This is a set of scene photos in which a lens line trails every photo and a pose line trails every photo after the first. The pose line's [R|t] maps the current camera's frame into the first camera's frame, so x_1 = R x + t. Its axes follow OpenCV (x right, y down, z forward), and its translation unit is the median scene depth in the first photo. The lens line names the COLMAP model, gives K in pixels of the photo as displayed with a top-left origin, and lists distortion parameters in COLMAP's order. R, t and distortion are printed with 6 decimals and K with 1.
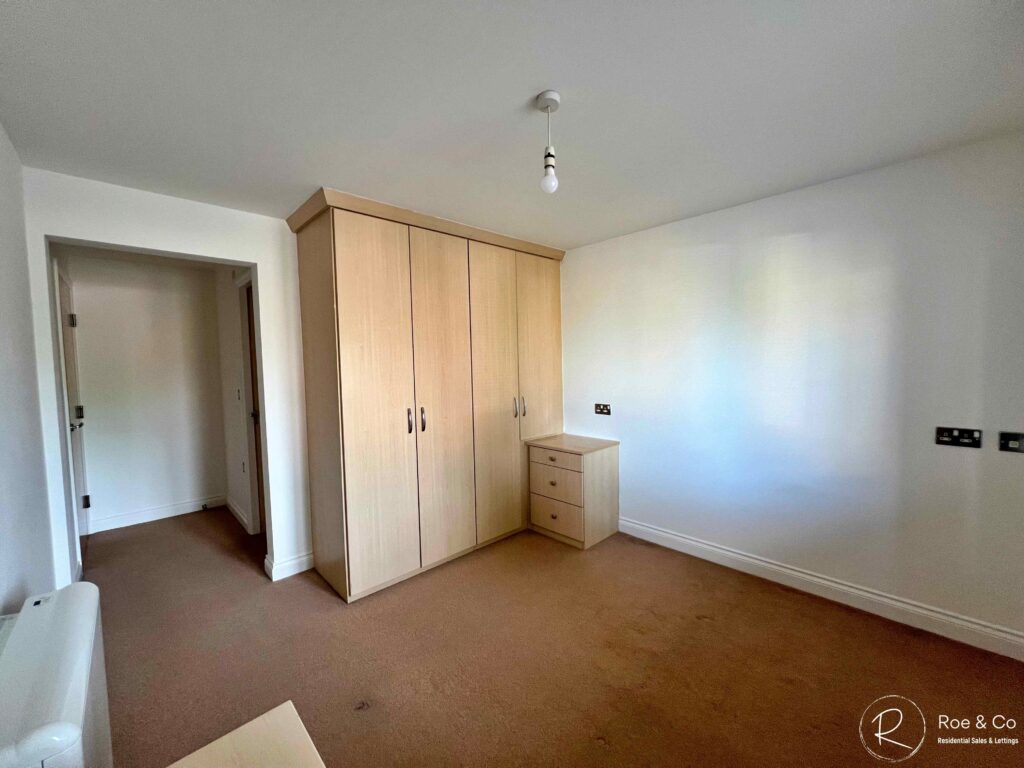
lens RADIAL K [[403.9, 0, 512.0], [0, 403.9, 384.0], [0, 0, 1]] dist [-0.000192, 0.000006]
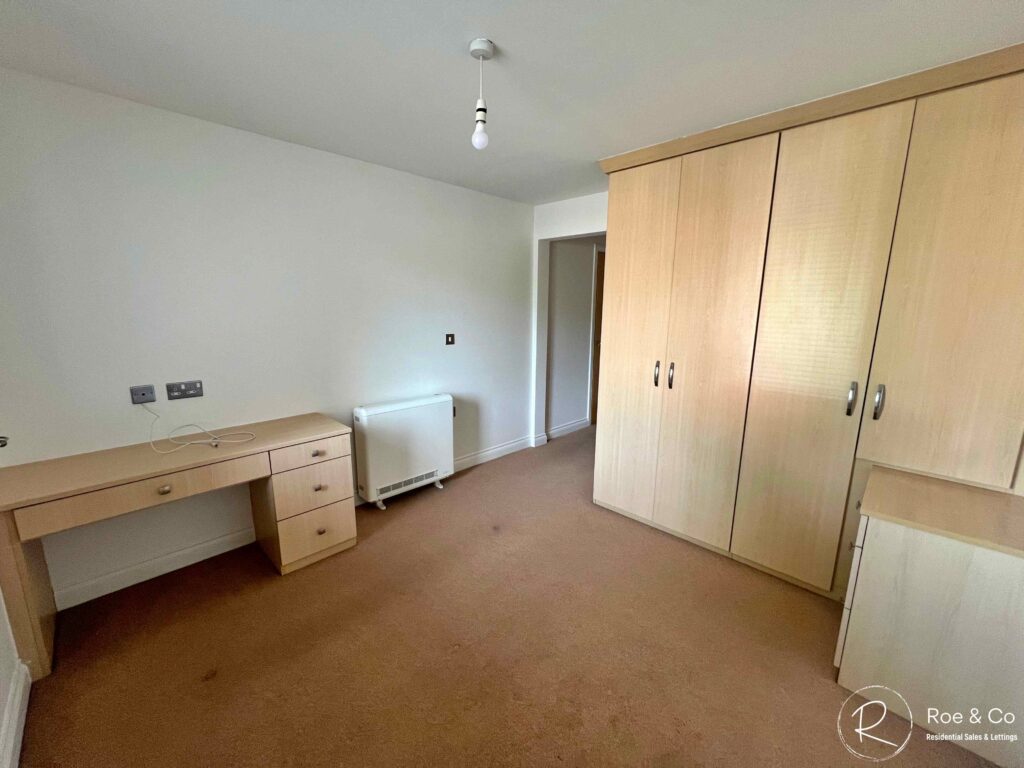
lens RADIAL K [[411.3, 0, 512.0], [0, 411.3, 384.0], [0, 0, 1]] dist [-0.003432, 0.000458]
pose [[0.029979, 0.210230, -0.977192, 0.746787], [-0.065193, 0.975961, 0.207965, -0.070565], [0.997422, 0.057472, 0.042964, 0.646950]]
